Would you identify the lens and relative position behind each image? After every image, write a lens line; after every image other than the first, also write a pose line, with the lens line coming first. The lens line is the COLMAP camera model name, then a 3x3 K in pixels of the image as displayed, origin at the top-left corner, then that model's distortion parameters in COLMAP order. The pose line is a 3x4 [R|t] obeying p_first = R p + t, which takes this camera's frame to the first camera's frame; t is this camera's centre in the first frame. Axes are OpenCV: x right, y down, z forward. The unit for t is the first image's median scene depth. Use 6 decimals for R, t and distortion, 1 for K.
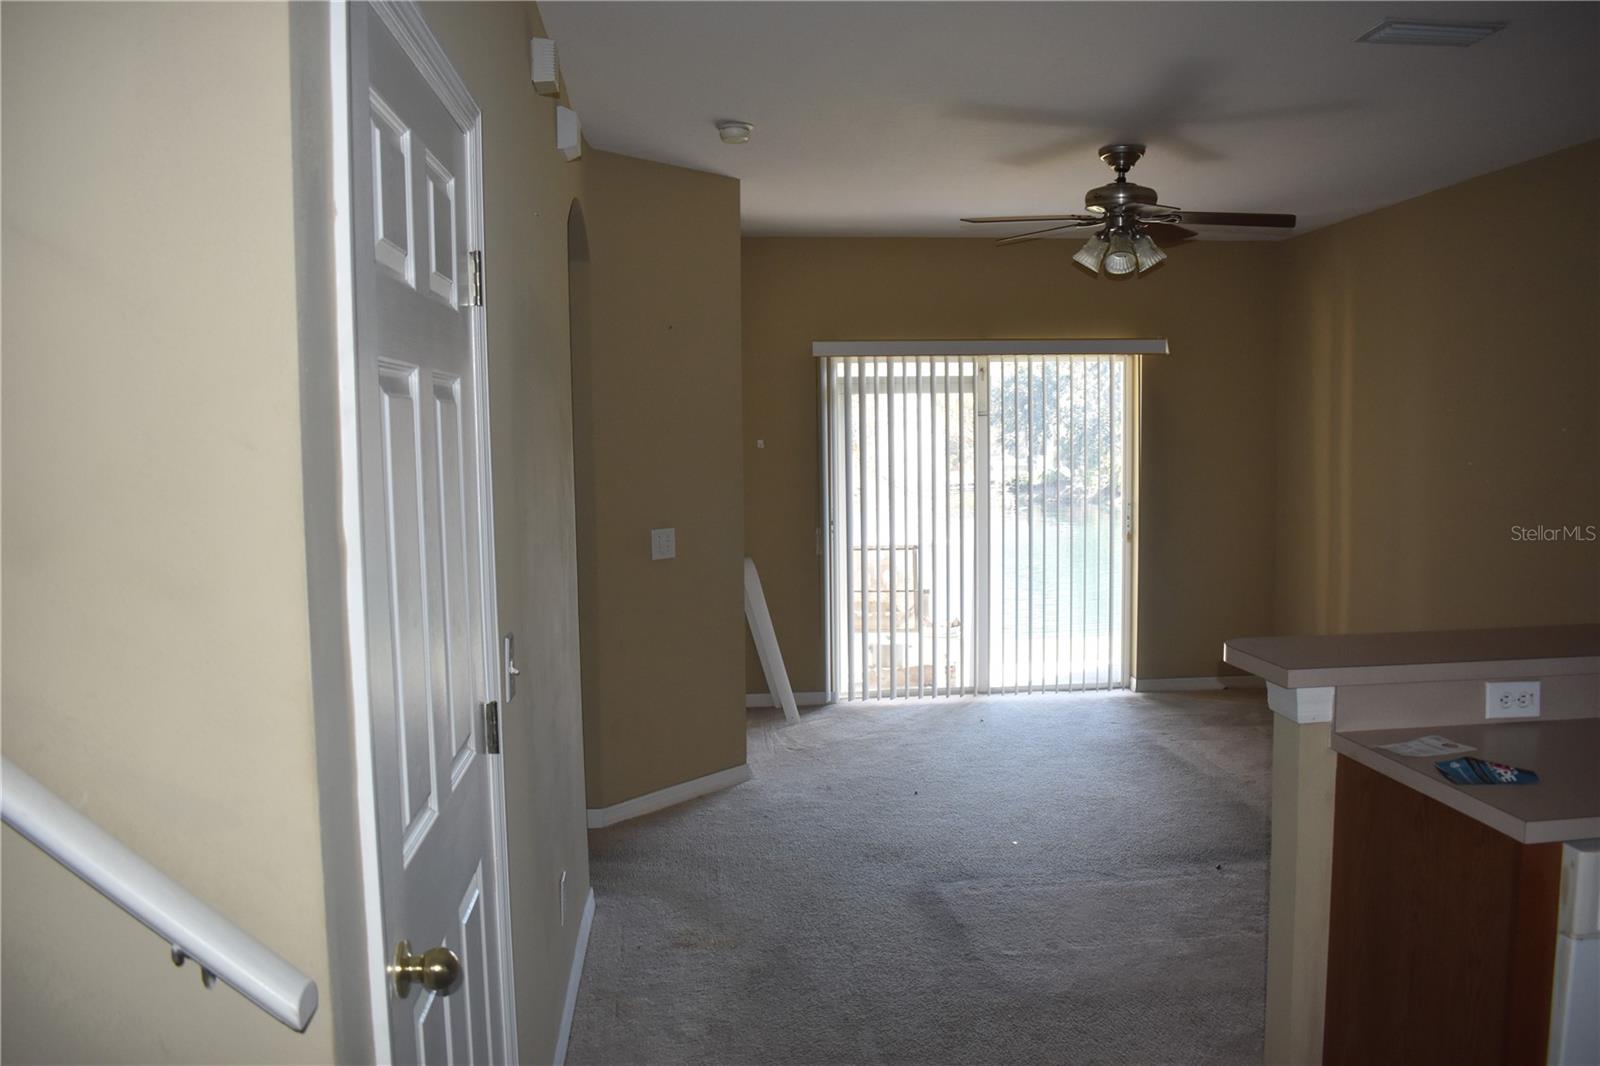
lens RADIAL K [[1242.5, 0, 802.2], [0, 1242.5, 535.5], [0, 0, 1]] dist [-0.096660, 0.013450]
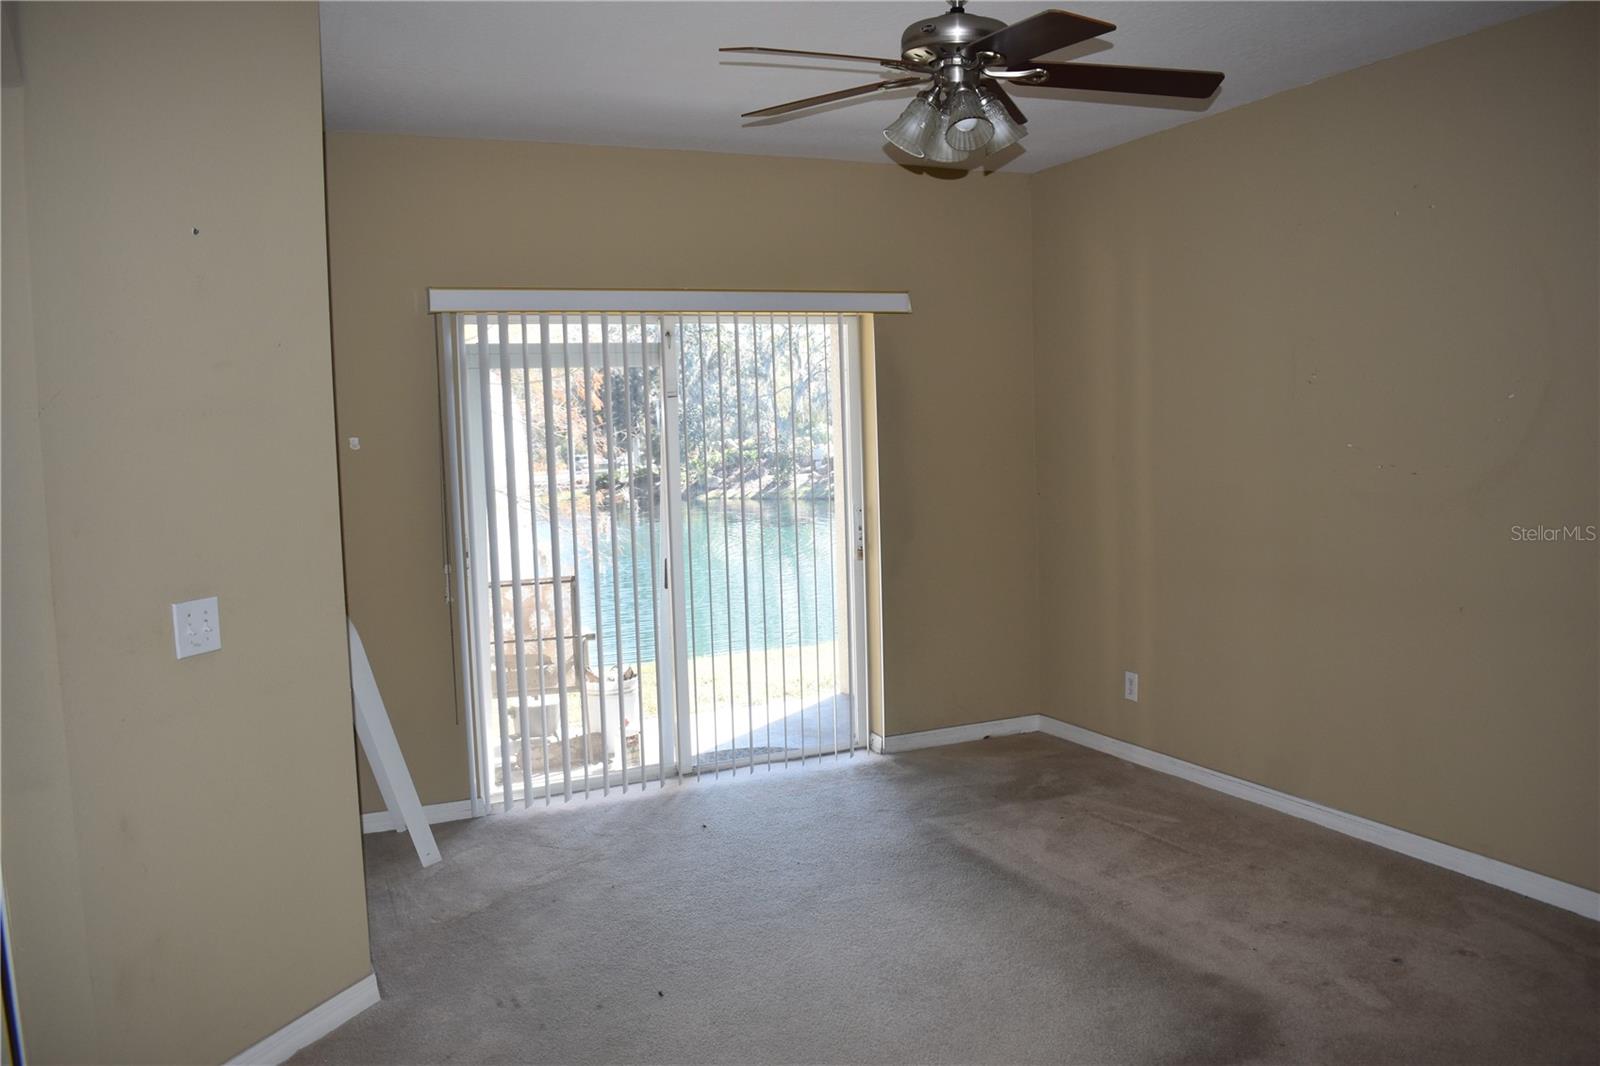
lens RADIAL K [[1300.0, 0, 800.0], [0, 1300.0, 533.0], [0, 0, 1]] dist [0.006151, 0.004825]
pose [[0.950071, -0.046781, 0.308507, -0.023677], [0.047965, 0.998842, 0.003751, -0.017500], [-0.308325, 0.011234, 0.951215, 0.259847]]
